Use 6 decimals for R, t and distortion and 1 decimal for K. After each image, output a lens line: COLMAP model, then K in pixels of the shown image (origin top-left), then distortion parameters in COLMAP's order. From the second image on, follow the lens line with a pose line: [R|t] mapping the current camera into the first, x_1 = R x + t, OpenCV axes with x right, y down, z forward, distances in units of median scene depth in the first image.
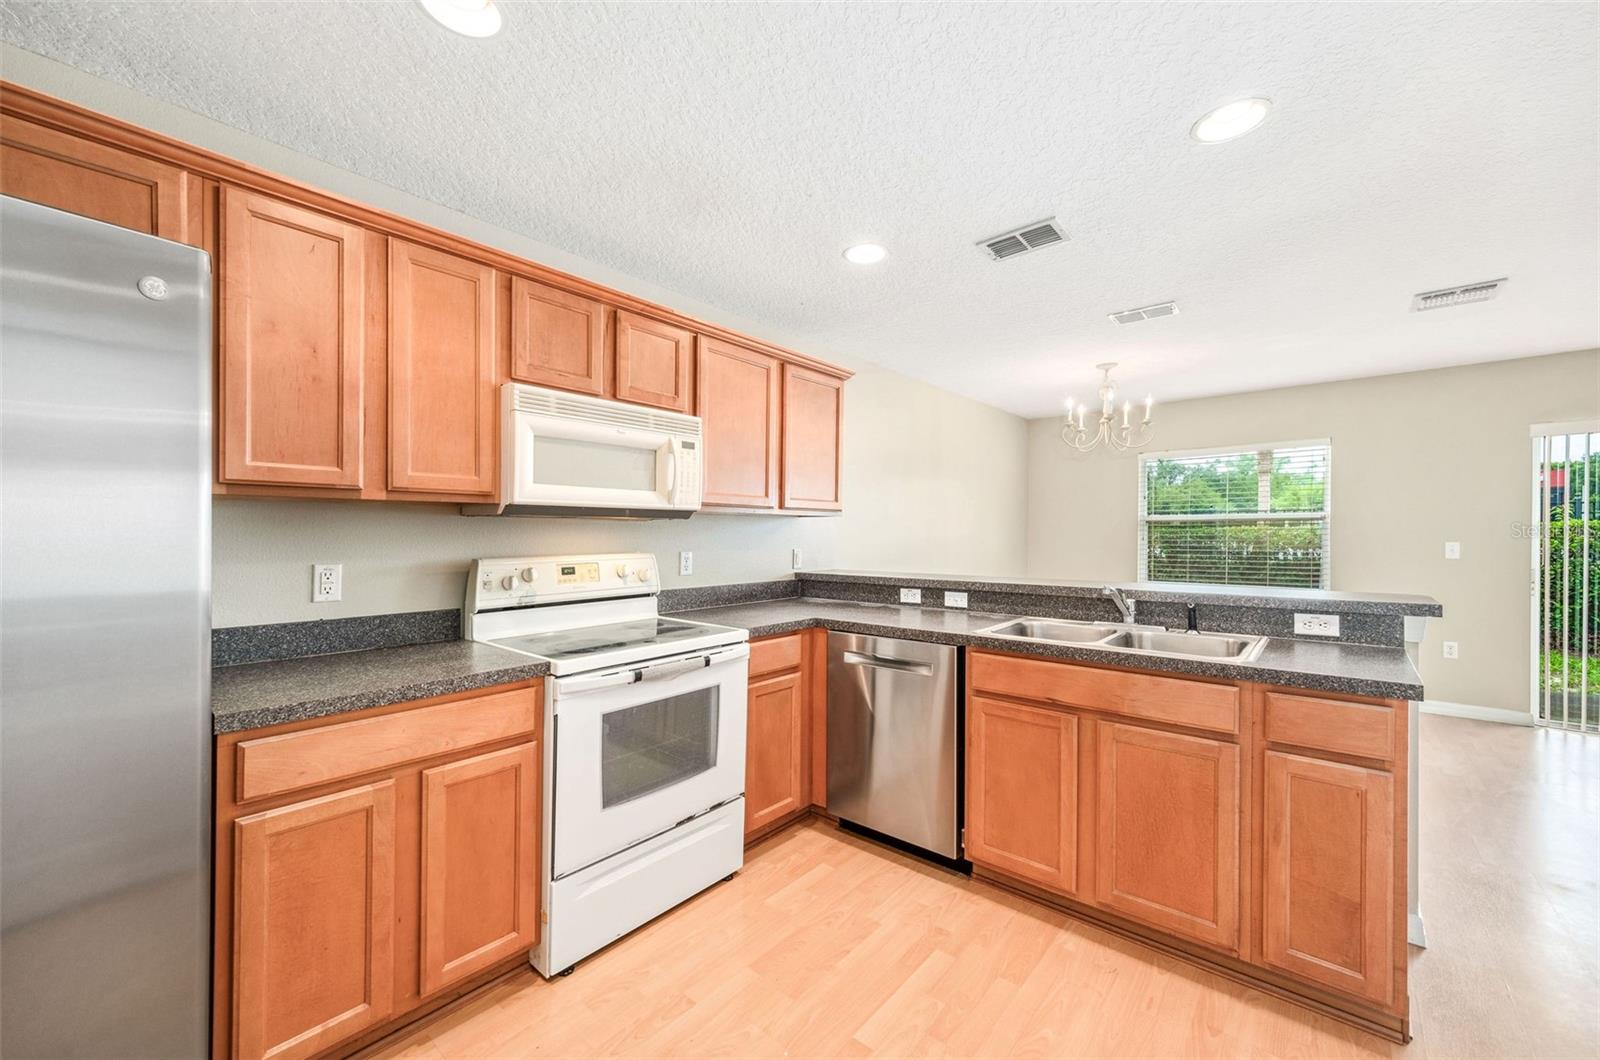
lens RADIAL K [[618.1, 0, 796.9], [0, 618.1, 526.6], [0, 0, 1]] dist [-0.000239, -0.000294]
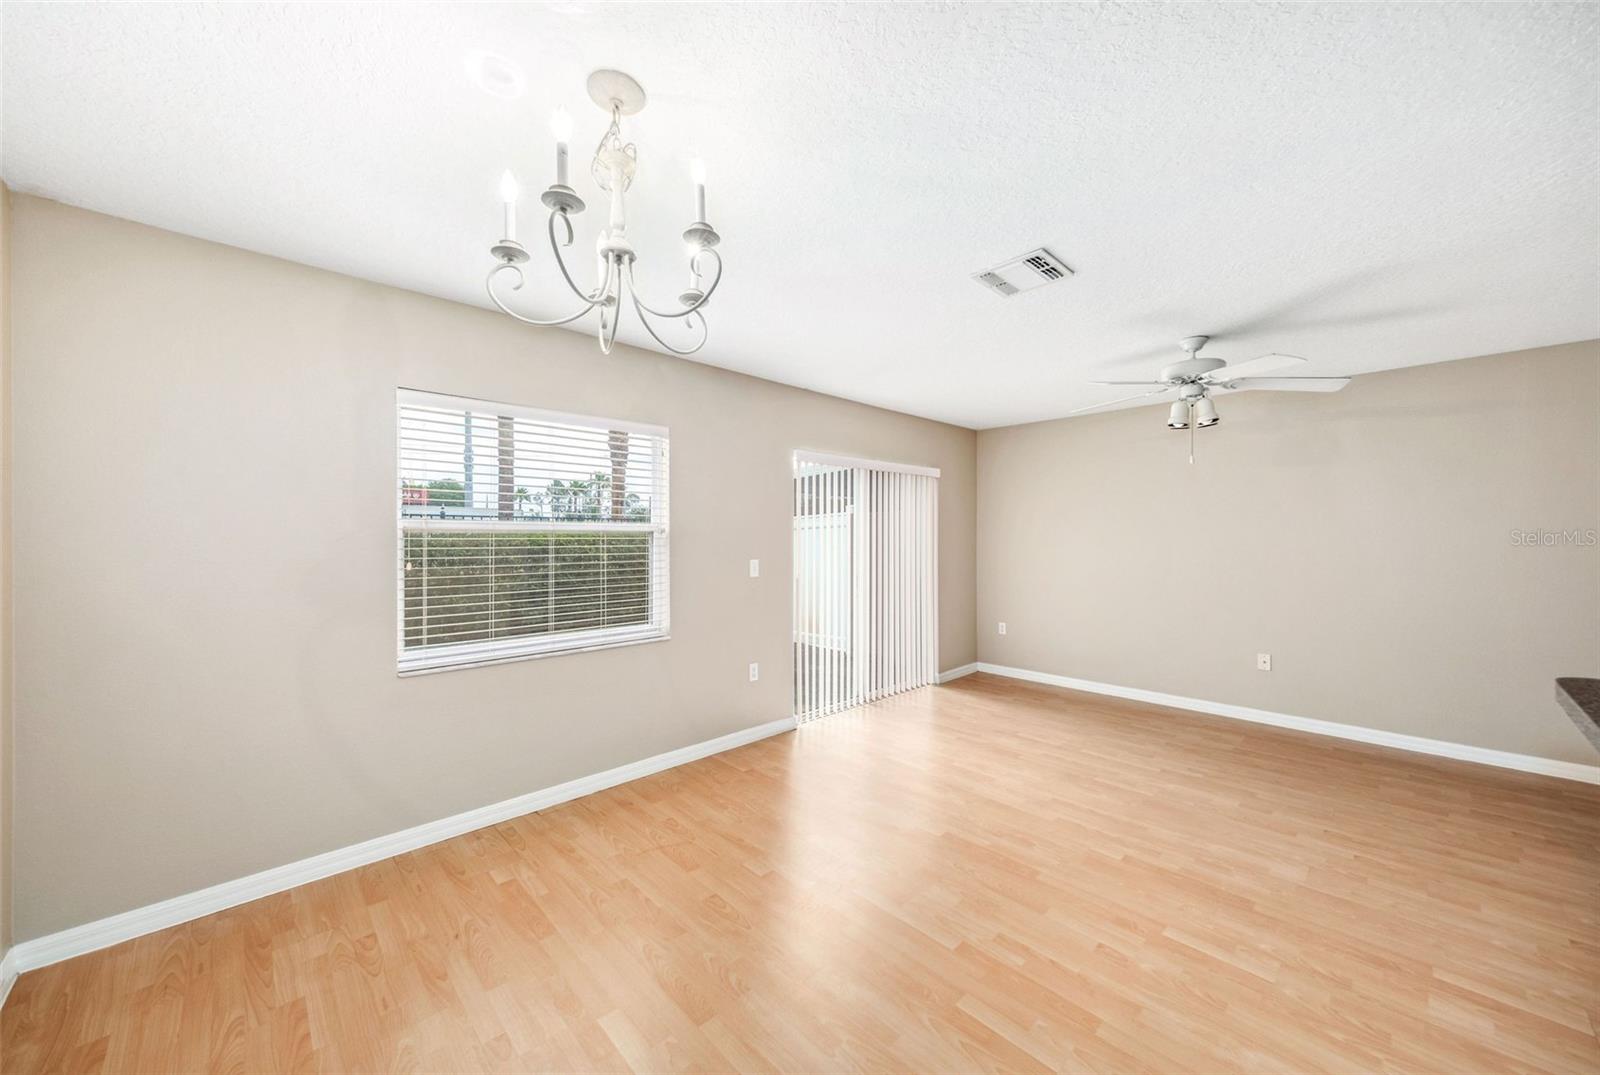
lens RADIAL K [[577.4, 0, 800.2], [0, 577.4, 545.5], [0, 0, 1]] dist [0.010356, -0.002865]
pose [[0.097588, -0.010896, 0.995167, 0.345900], [-0.011541, 0.999860, 0.012079, -0.016114], [-0.995160, -0.012664, 0.097449, 1.613656]]
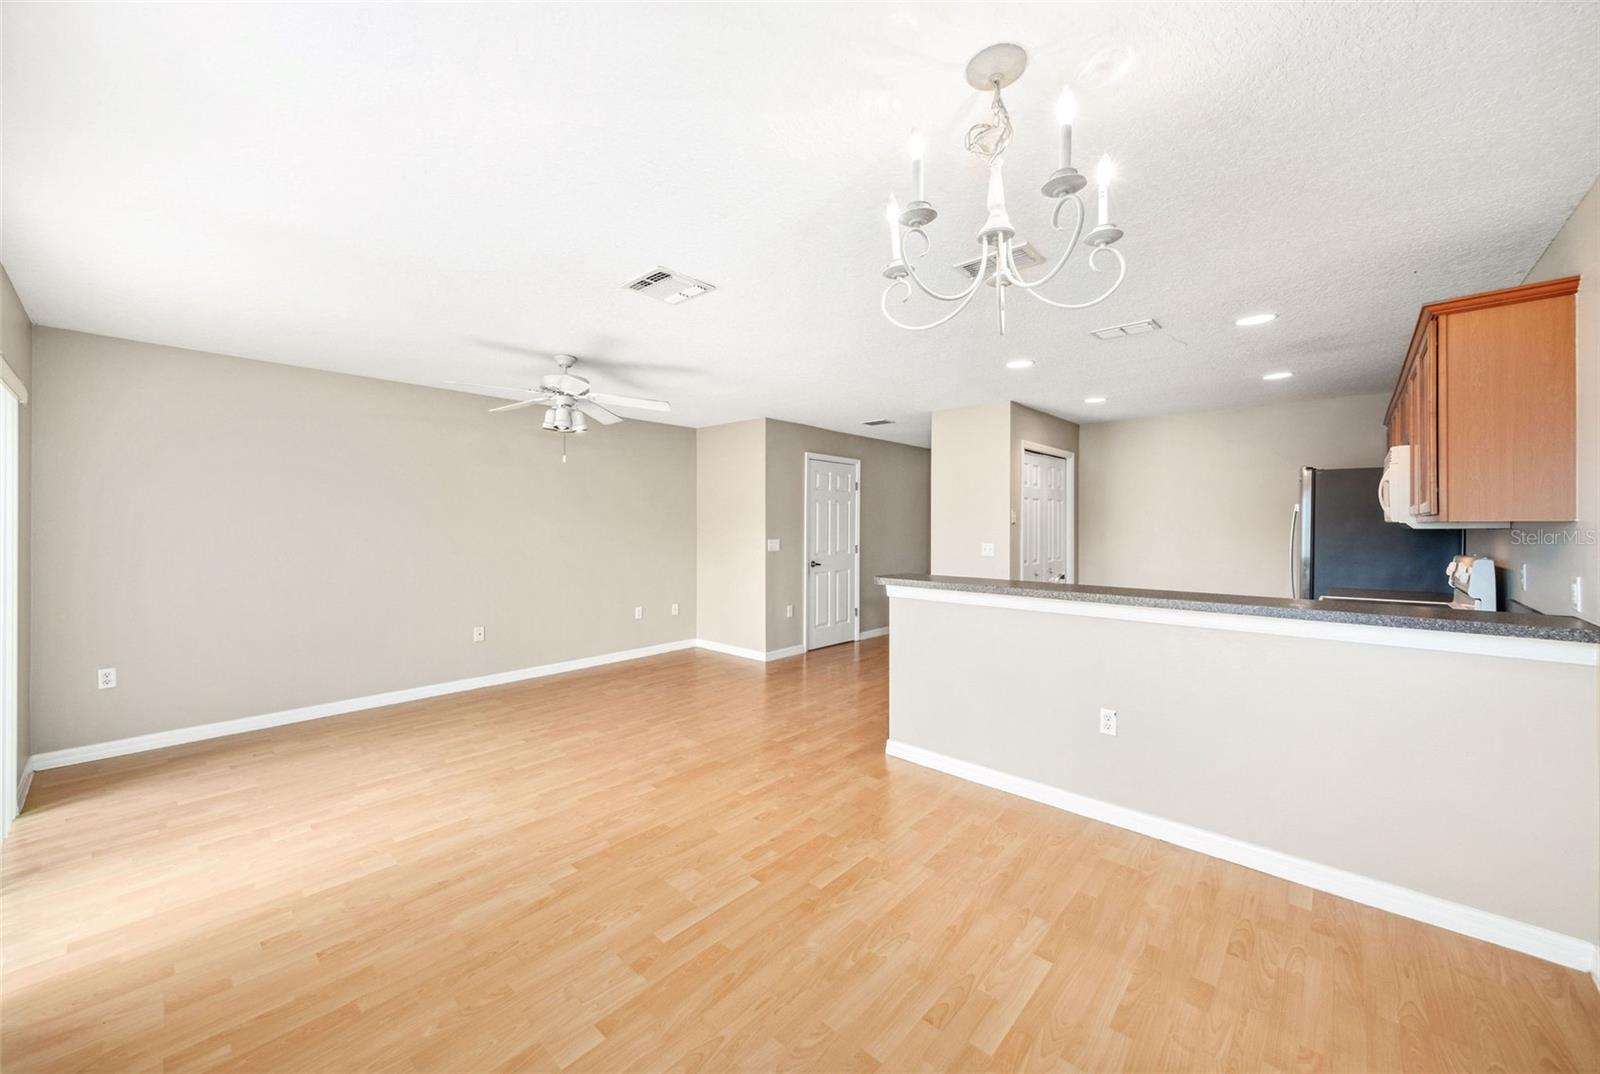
lens RADIAL K [[601.6, 0, 798.7], [0, 601.6, 508.0], [0, 0, 1]] dist [0.007396, -0.000240]
pose [[-0.999689, 0.001890, 0.024880, 1.117501], [0.000939, 0.999270, -0.038186, -0.010449], [-0.024934, -0.038151, -0.998961, 2.509442]]
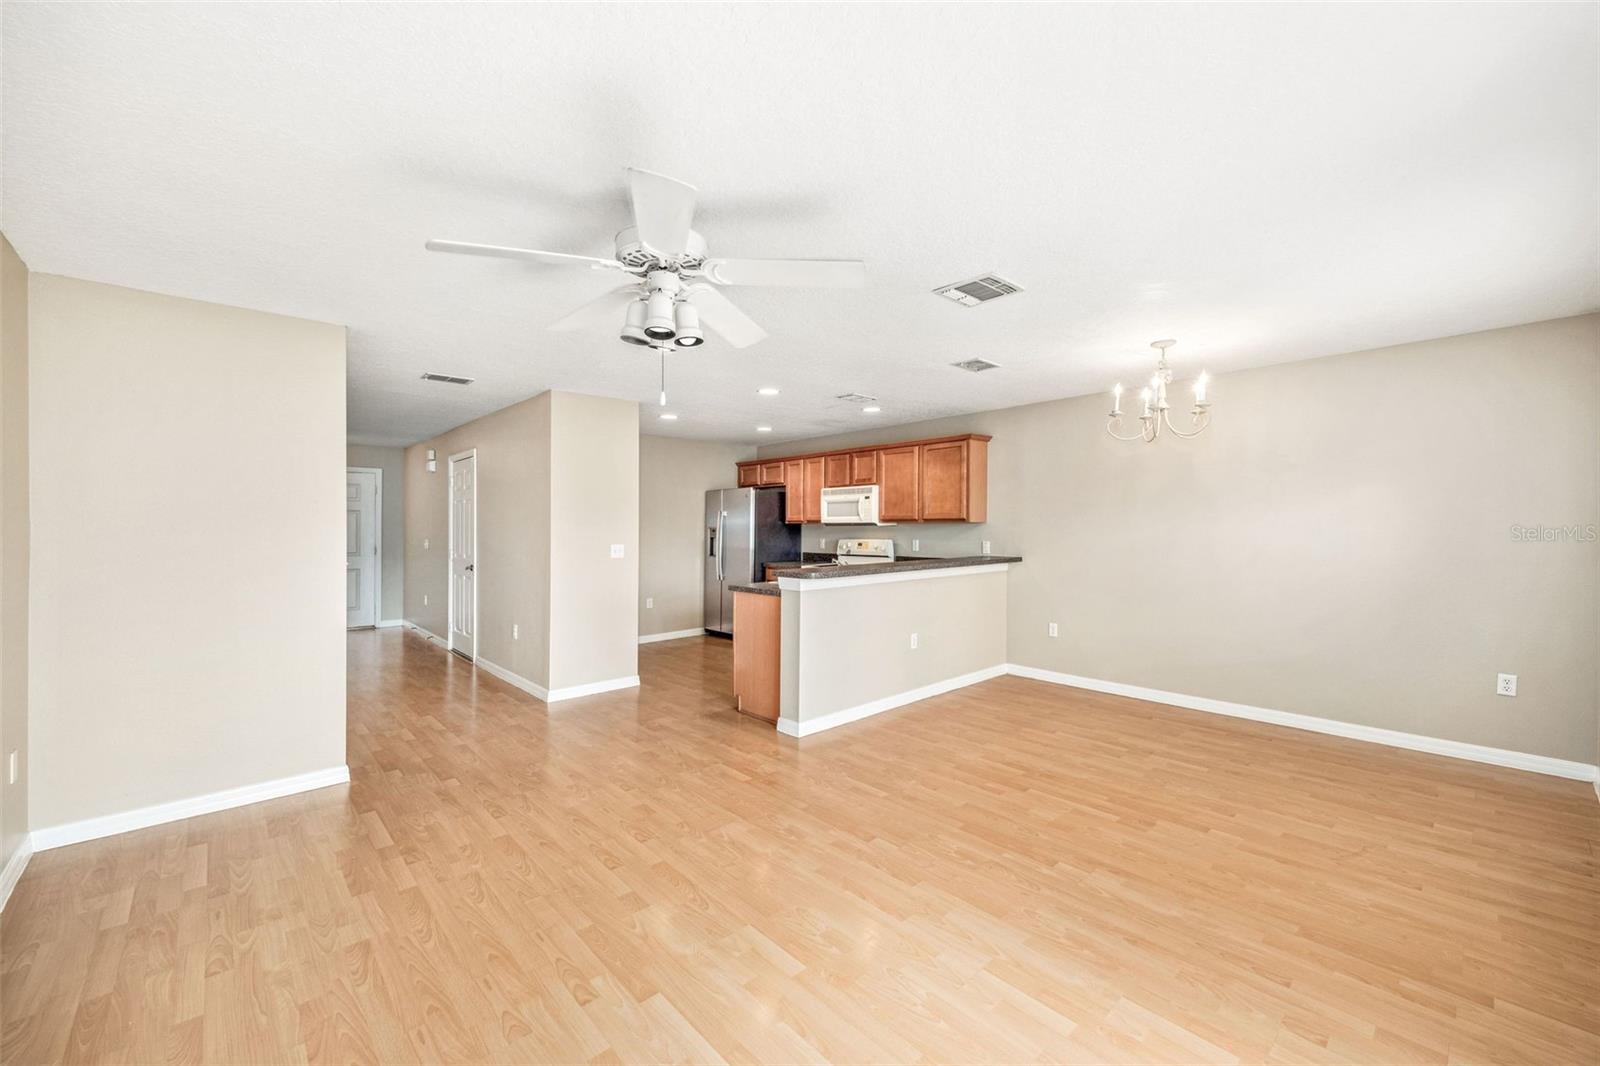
lens RADIAL K [[636.8, 0, 802.3], [0, 636.8, 522.4], [0, 0, 1]] dist [0.003214, 0.000217]
pose [[-0.113689, 0.001011, -0.993516, 2.721737], [0.018369, 0.999831, -0.001085, -0.034893], [0.993347, -0.018373, -0.113689, 1.122274]]
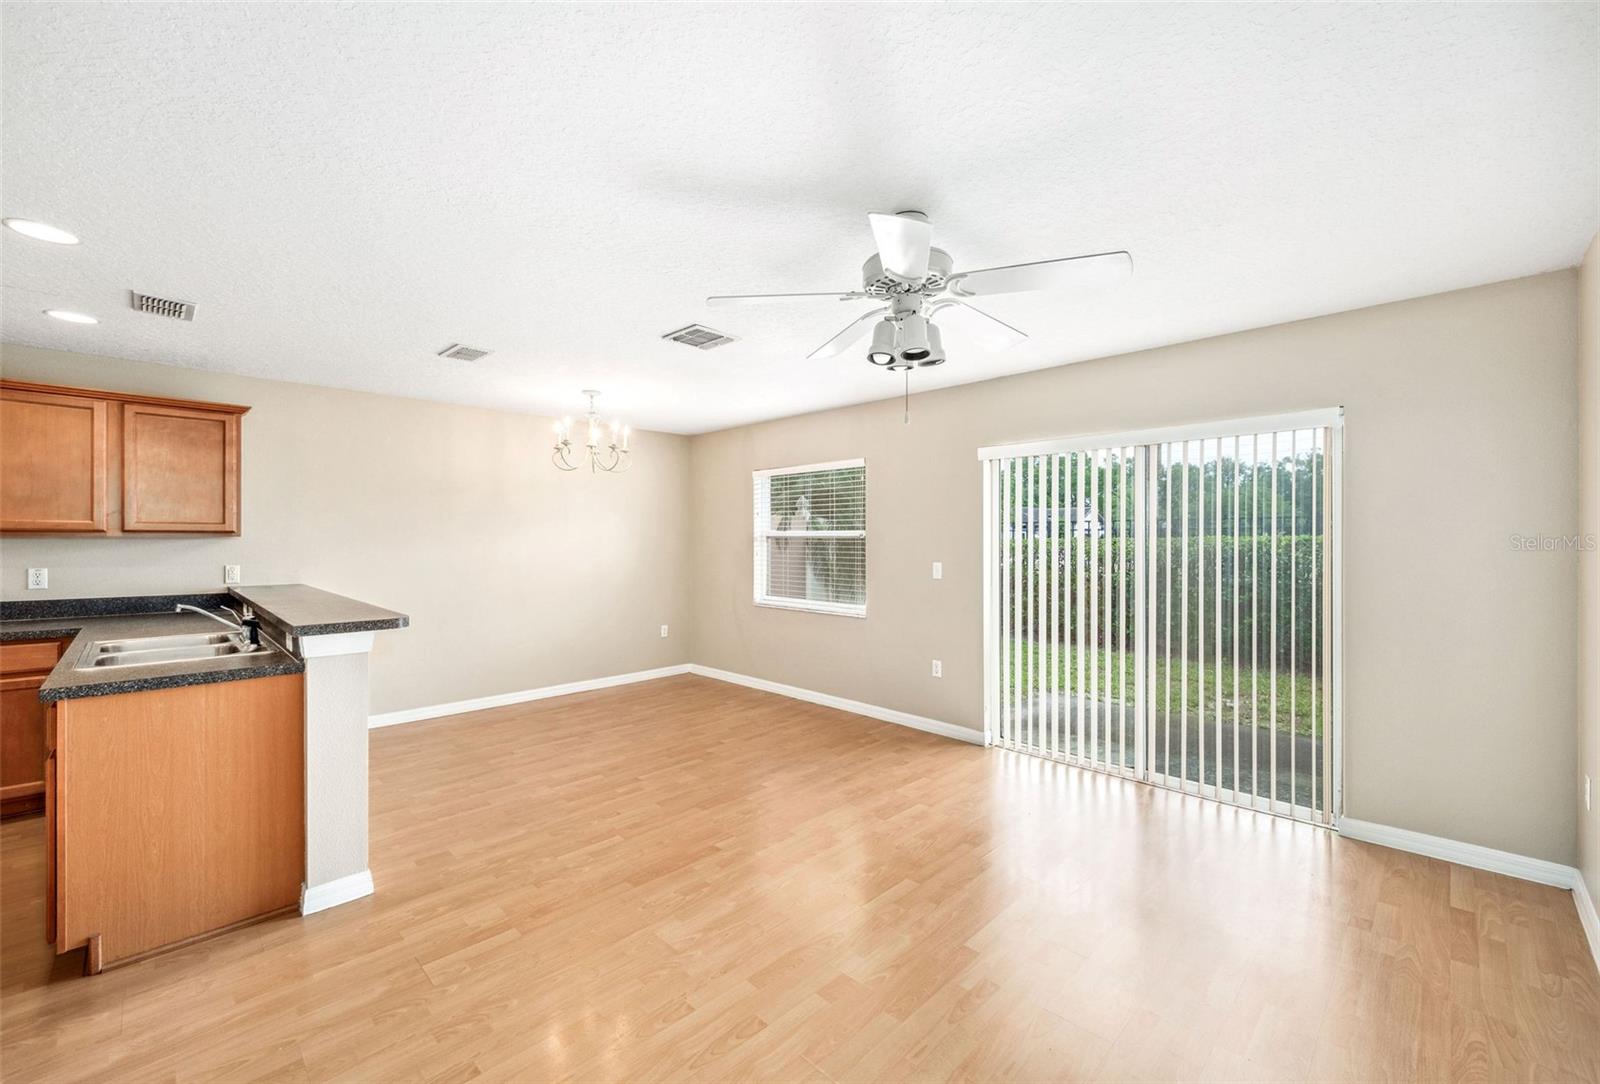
lens RADIAL K [[647.3, 0, 800.0], [0, 647.3, 542.0], [0, 0, 1]] dist [-0.002151, -0.000460]
pose [[0.998070, 0.006783, -0.061732, 1.724162], [-0.005691, 0.999825, 0.017844, -0.051293], [0.061842, -0.017458, 0.997933, -0.154351]]
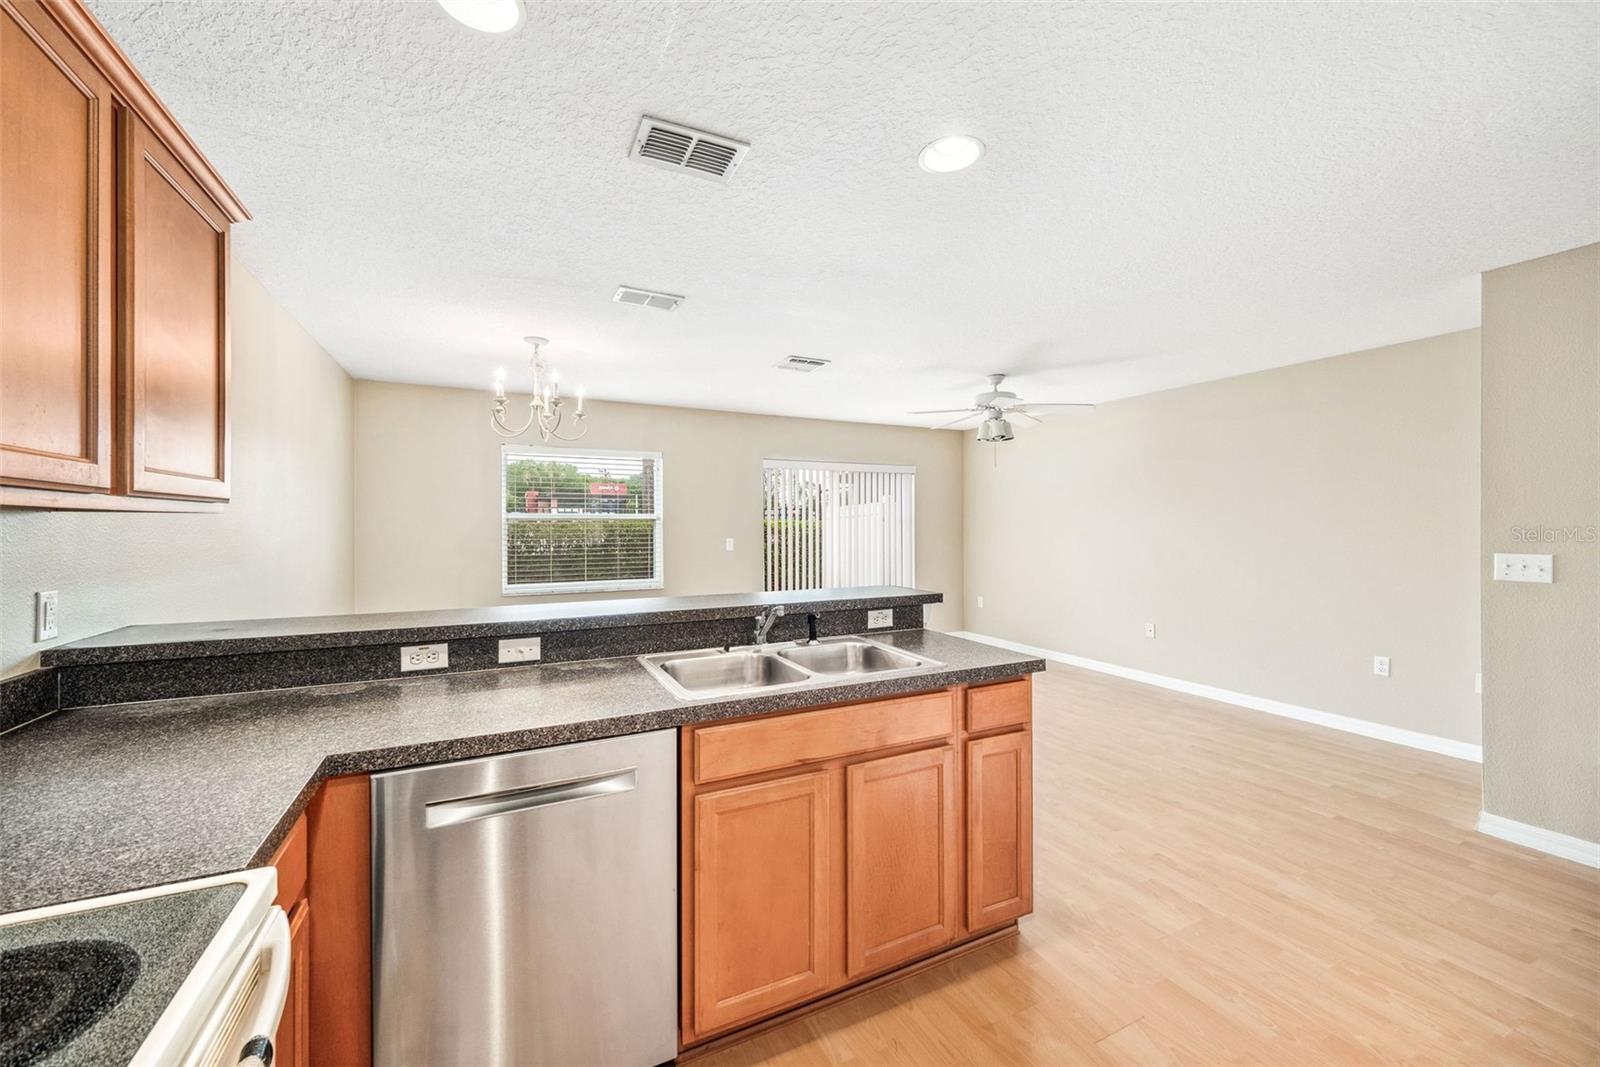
lens RADIAL K [[618.1, 0, 796.9], [0, 618.1, 530.1], [0, 0, 1]] dist [-0.000239, -0.000294]
pose [[0.390278, -0.005940, 0.920678, -0.275339], [-0.009817, 0.999895, 0.010613, -0.019718], [-0.920645, -0.013181, 0.390179, 0.617488]]
